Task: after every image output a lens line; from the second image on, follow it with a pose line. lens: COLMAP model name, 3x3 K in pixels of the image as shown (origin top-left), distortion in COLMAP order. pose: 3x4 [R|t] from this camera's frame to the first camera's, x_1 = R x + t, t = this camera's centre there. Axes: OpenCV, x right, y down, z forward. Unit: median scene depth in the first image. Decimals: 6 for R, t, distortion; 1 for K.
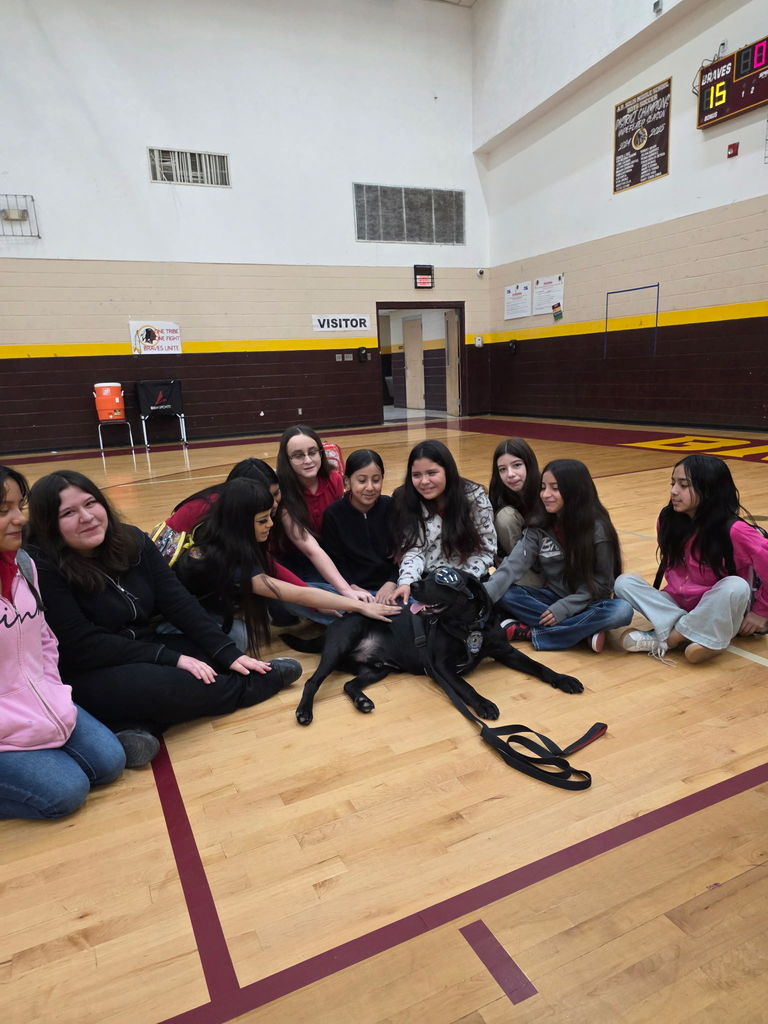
lens RADIAL K [[664.3, 0, 380.1], [0, 664.3, 513.4], [0, 0, 1]] dist [-0.000810, 0.000702]
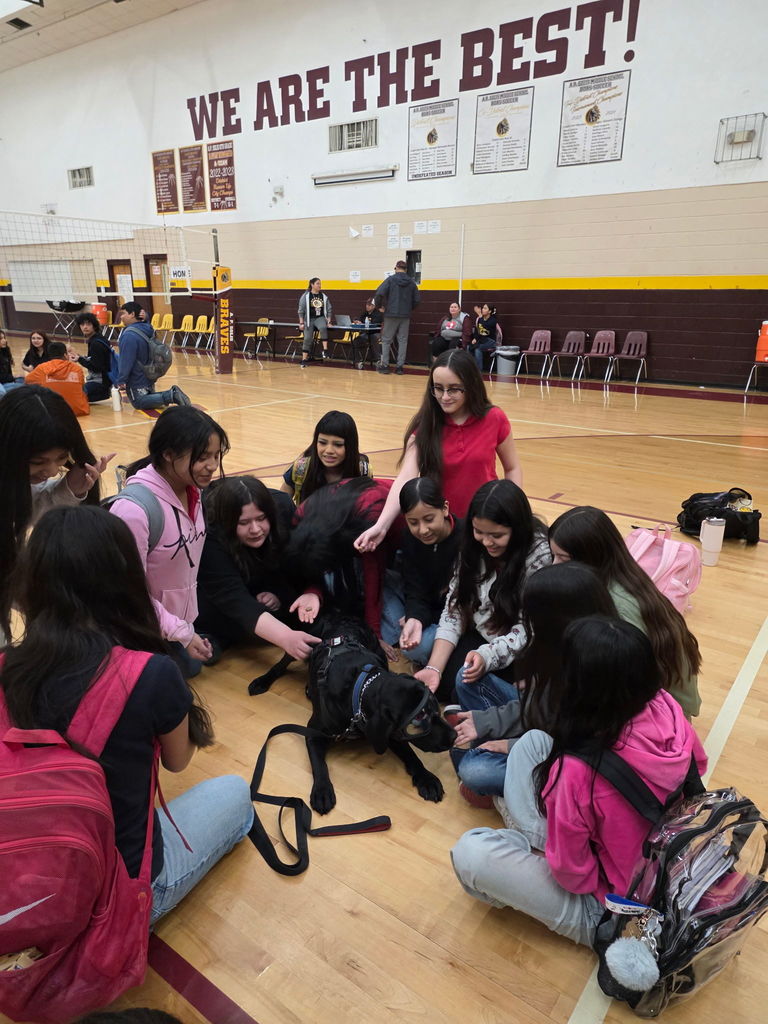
lens RADIAL K [[664.3, 0, 380.1], [0, 664.3, 513.4], [0, 0, 1]] dist [-0.000810, 0.000702]
pose [[0.484830, 0.308317, -0.818462, 0.157431], [-0.224047, 0.948361, 0.224533, -0.030473], [0.845424, 0.074514, 0.528872, 0.087619]]
